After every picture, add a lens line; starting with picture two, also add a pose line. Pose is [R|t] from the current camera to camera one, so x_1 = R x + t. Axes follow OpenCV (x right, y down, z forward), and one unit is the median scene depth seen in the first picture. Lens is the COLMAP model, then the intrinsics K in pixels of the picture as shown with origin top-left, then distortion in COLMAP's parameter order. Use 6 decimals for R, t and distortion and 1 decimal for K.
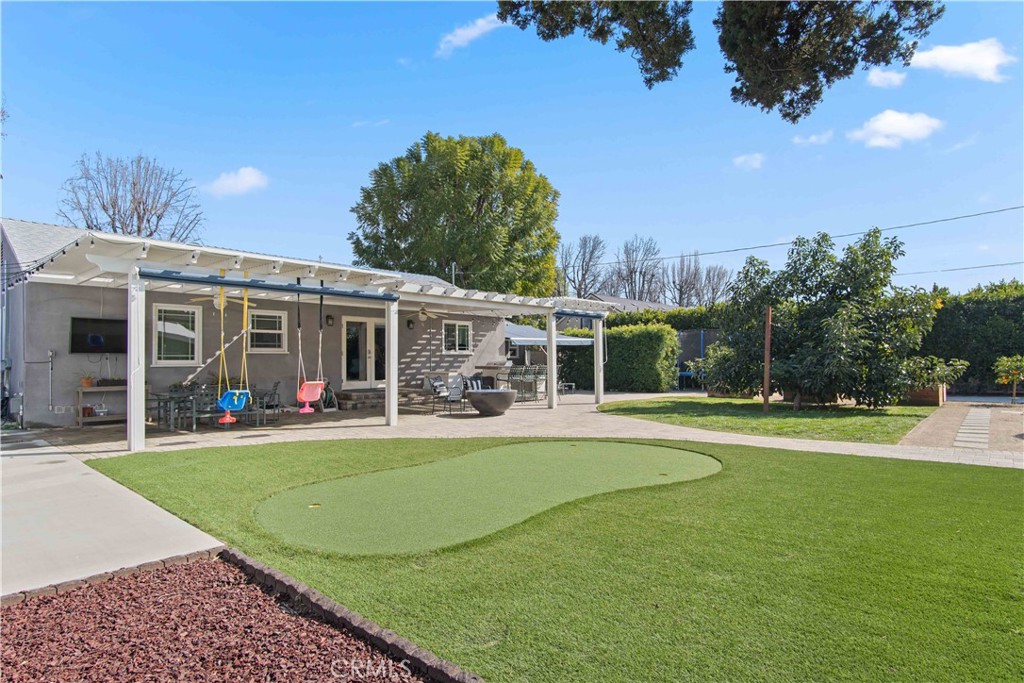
lens RADIAL K [[550.7, 0, 510.8], [0, 550.7, 345.3], [0, 0, 1]] dist [-0.032324, -0.000548]
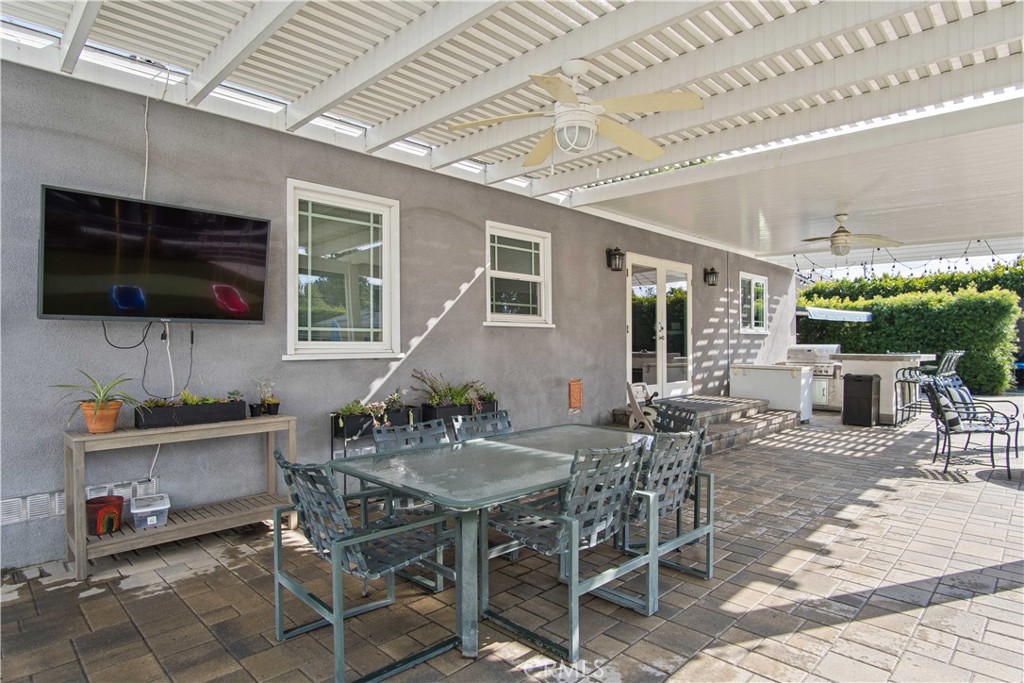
lens RADIAL K [[550.7, 0, 512.3], [0, 550.7, 340.9], [0, 0, 1]] dist [-0.032324, -0.000548]
pose [[0.999257, 0.001730, -0.038492, -0.437538], [-0.000984, 0.999811, 0.019392, 0.017772], [0.038518, -0.019340, 0.999071, 0.568690]]
